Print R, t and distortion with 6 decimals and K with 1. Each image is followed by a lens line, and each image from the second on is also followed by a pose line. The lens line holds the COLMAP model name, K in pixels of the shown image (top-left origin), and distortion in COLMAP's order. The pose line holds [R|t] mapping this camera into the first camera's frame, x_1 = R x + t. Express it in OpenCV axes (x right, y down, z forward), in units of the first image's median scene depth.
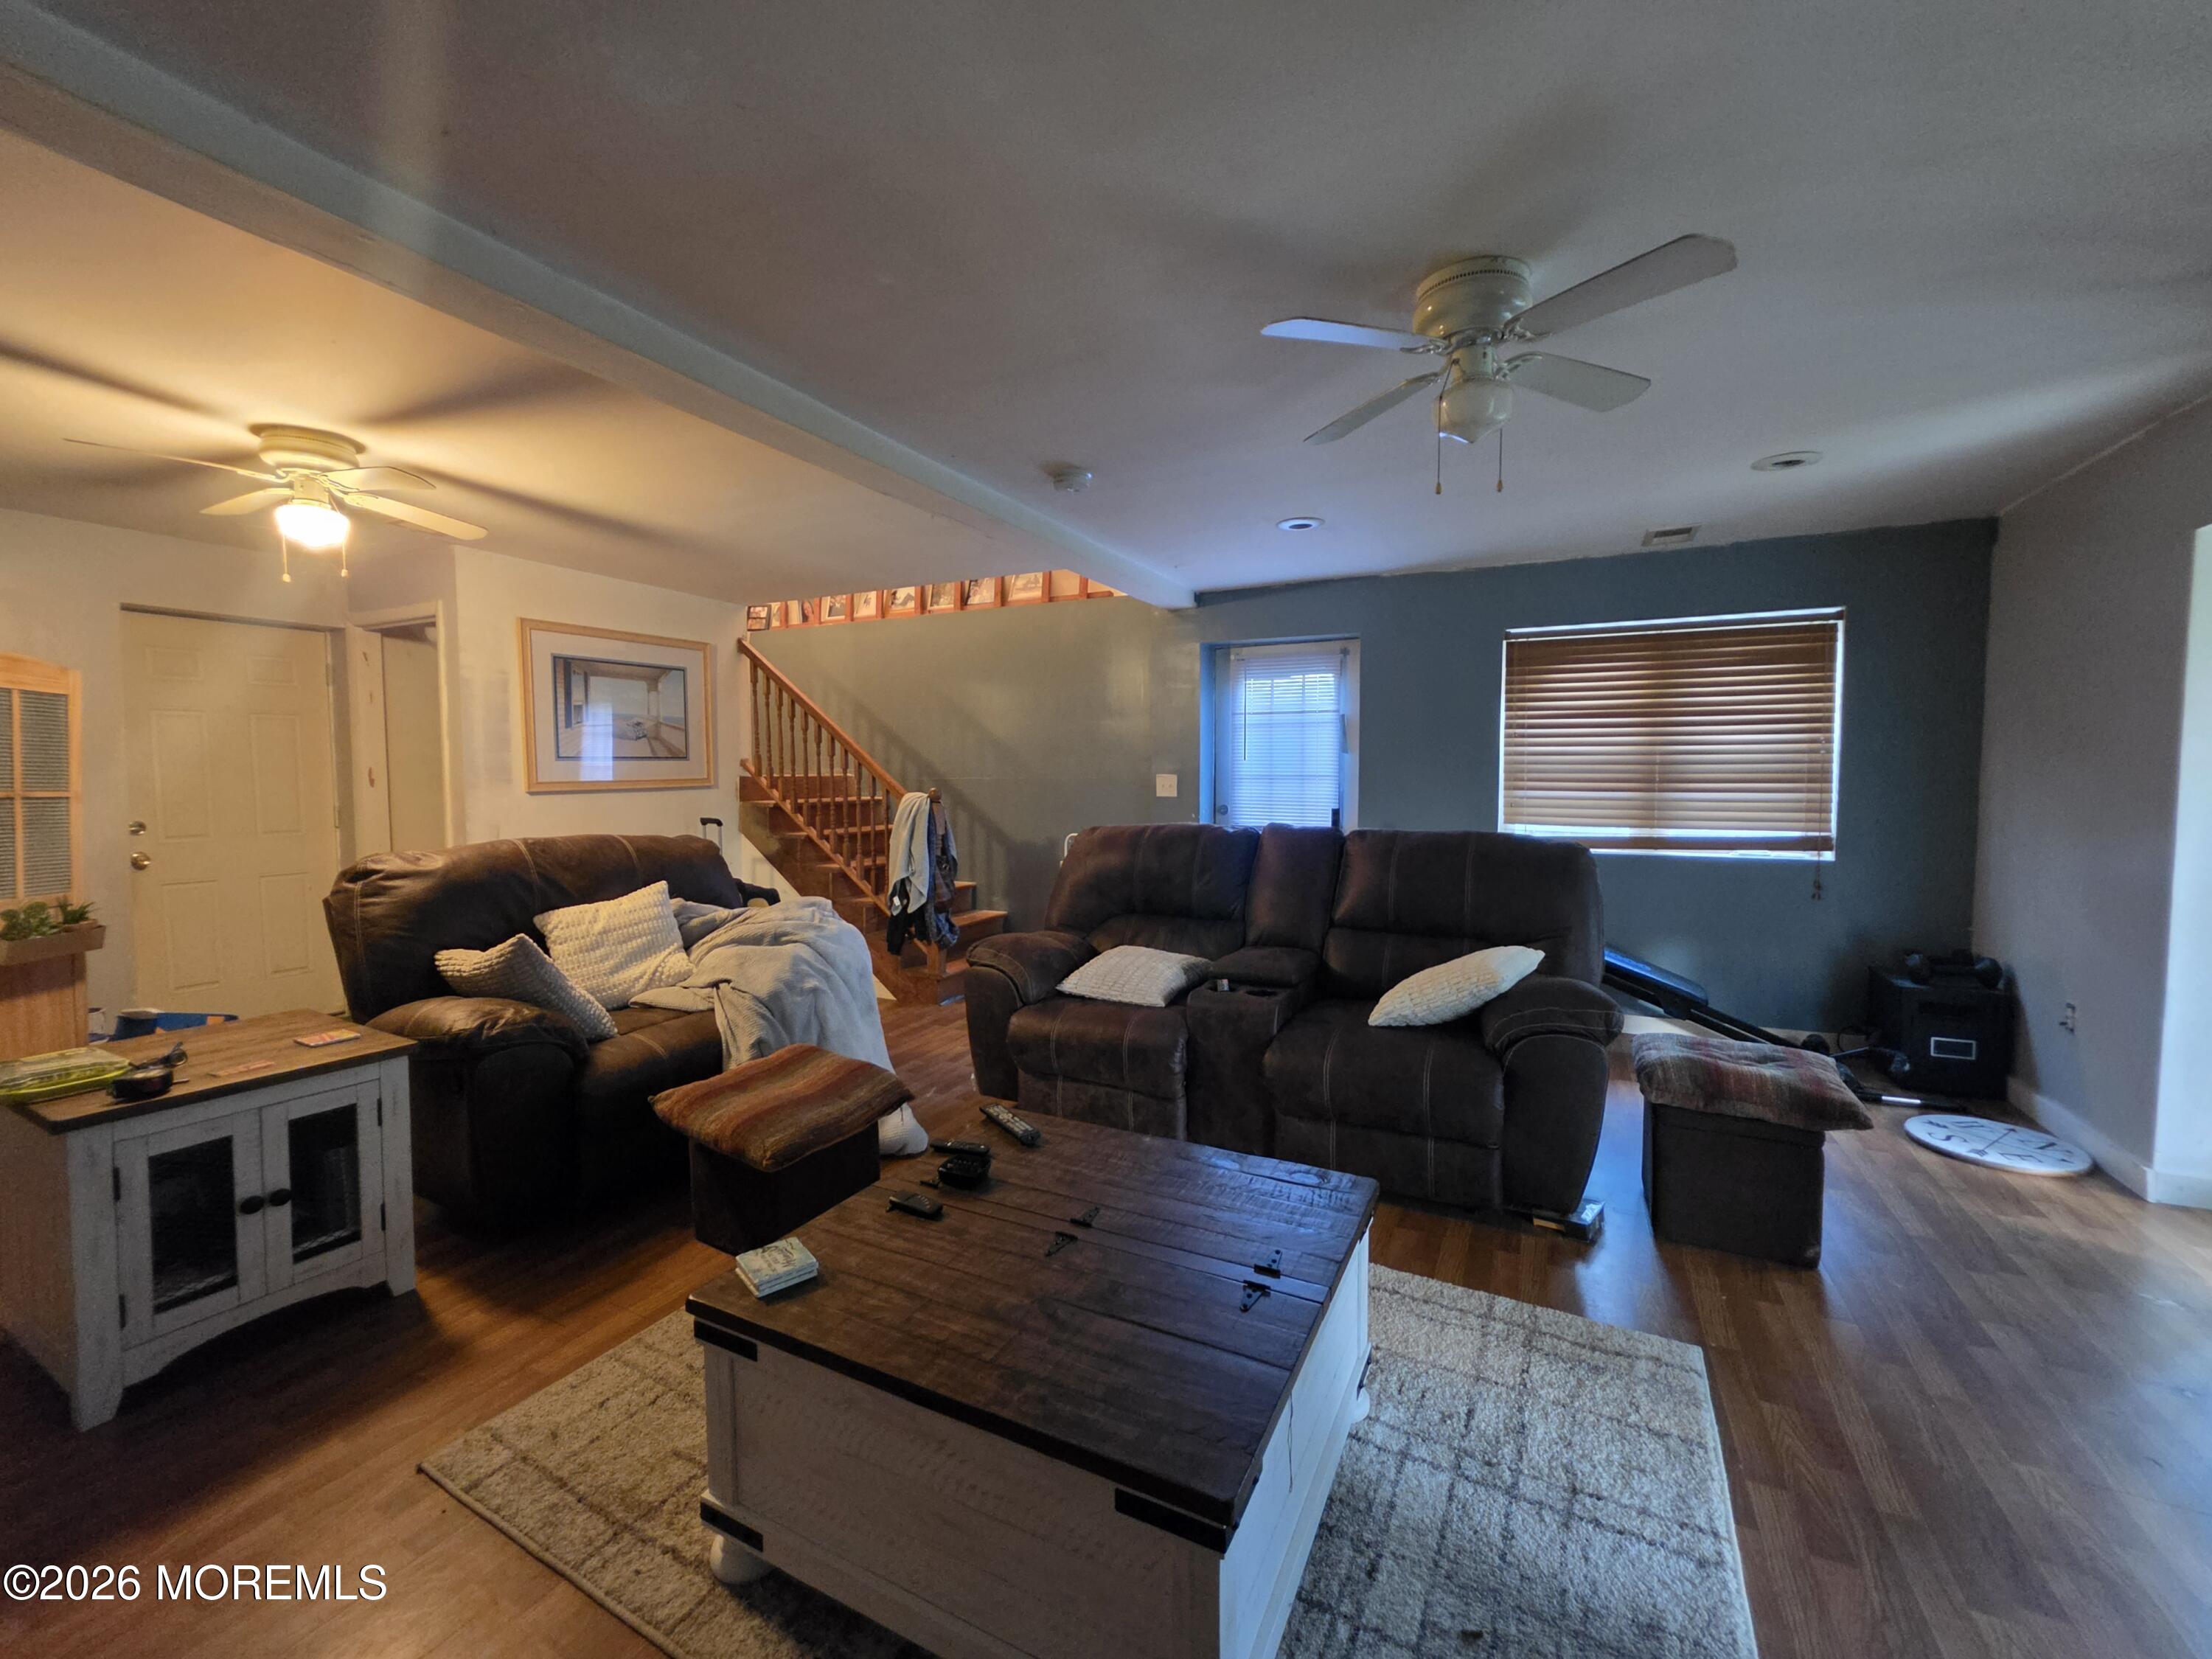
lens RADIAL K [[890.4, 0, 1115.5], [0, 890.4, 824.4], [0, 0, 1]] dist [-0.002526, -0.000618]
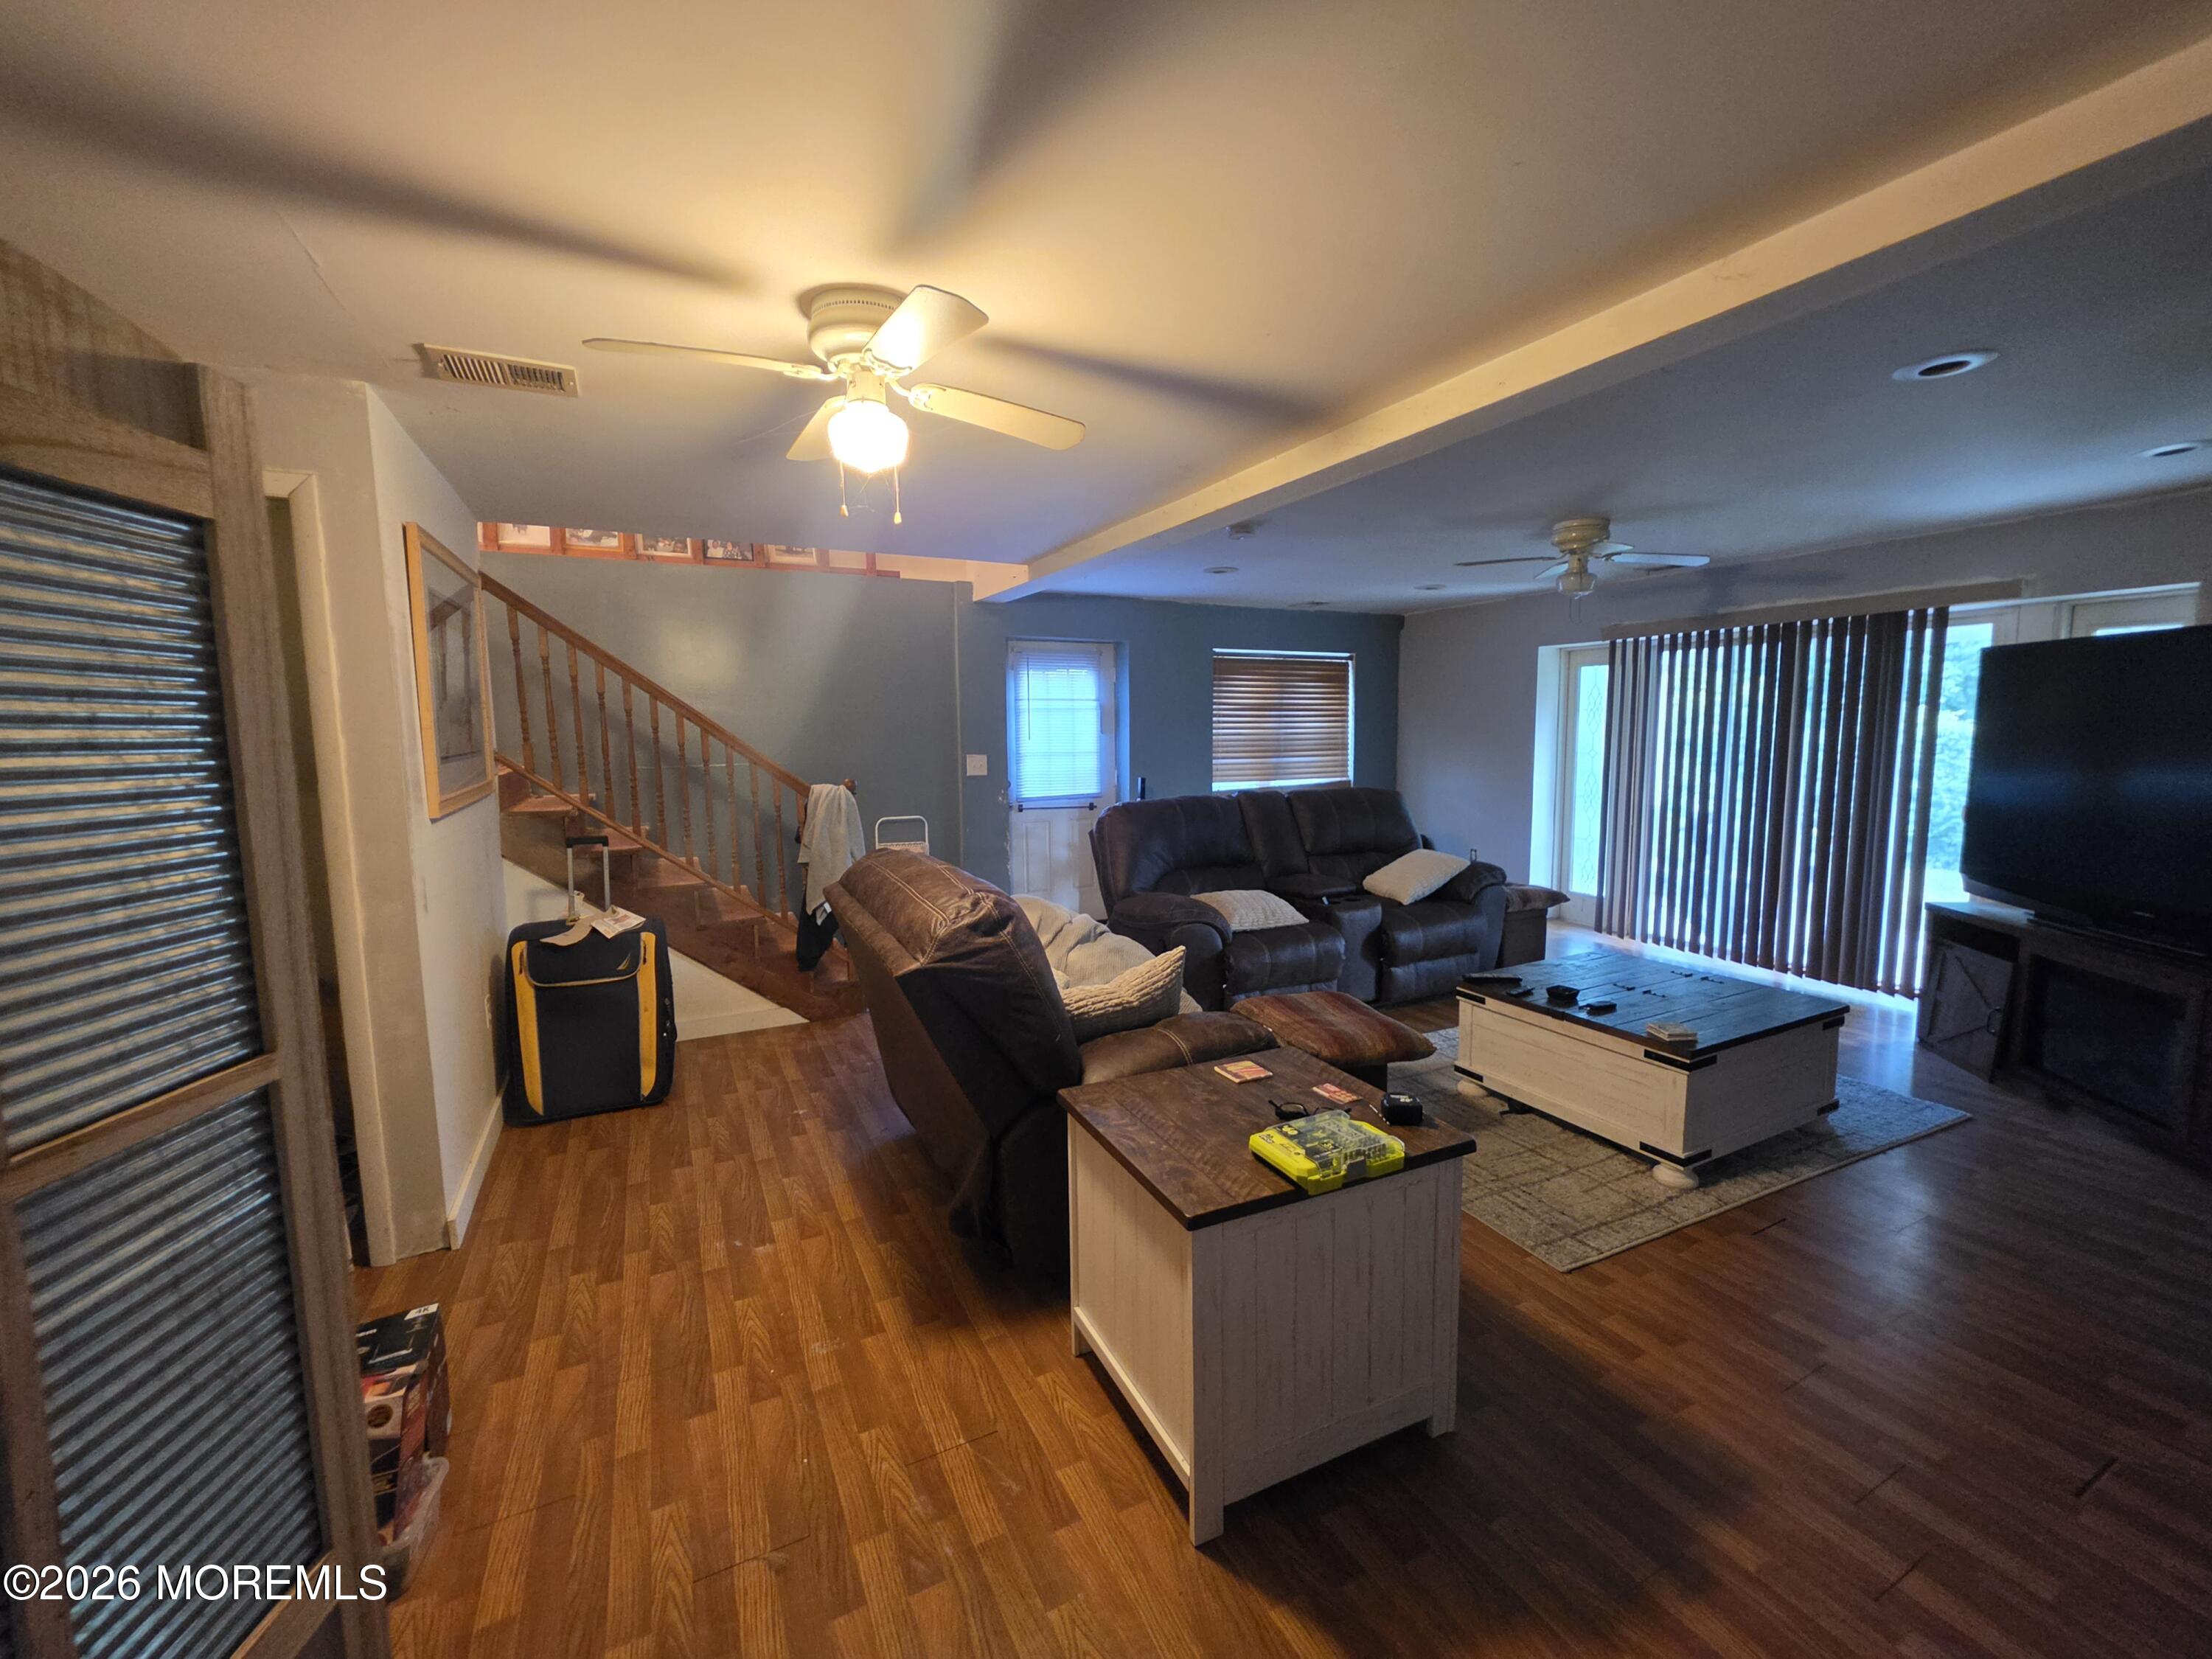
lens RADIAL K [[890.4, 0, 1115.5], [0, 890.4, 824.4], [0, 0, 1]] dist [-0.002526, -0.000618]
pose [[0.584788, -0.087398, 0.806464, -0.765232], [0.062565, 0.996077, 0.062580, -0.029879], [-0.808770, 0.013861, 0.587962, 0.244491]]
